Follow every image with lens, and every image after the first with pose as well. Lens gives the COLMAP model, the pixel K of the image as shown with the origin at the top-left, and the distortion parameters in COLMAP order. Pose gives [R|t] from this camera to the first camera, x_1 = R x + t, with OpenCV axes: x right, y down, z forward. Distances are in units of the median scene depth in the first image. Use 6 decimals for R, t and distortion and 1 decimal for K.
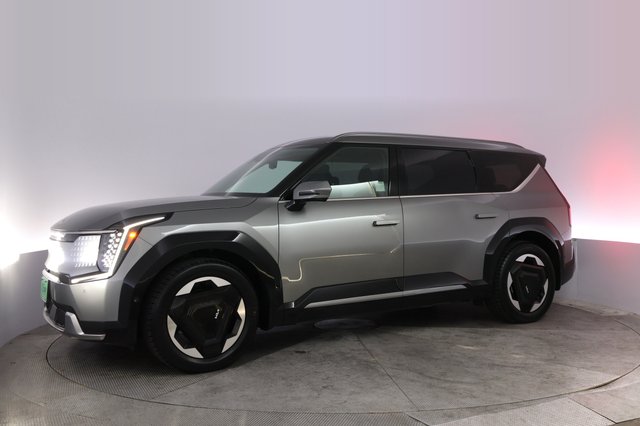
lens RADIAL K [[581.4, 0, 320.0], [0, 581.4, 213.0], [0, 0, 1]] dist [-0.014318, -0.007488]
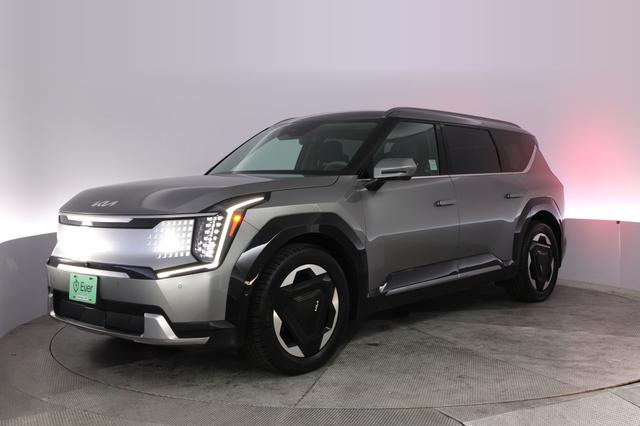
lens RADIAL K [[626.2, 0, 319.9], [0, 626.2, 200.4], [0, 0, 1]] dist [0.016726, 0.012307]
pose [[0.959627, -0.007213, 0.281183, -0.442336], [0.006200, 0.999971, 0.004493, 0.007793], [-0.281207, -0.002568, 0.959644, 0.078246]]
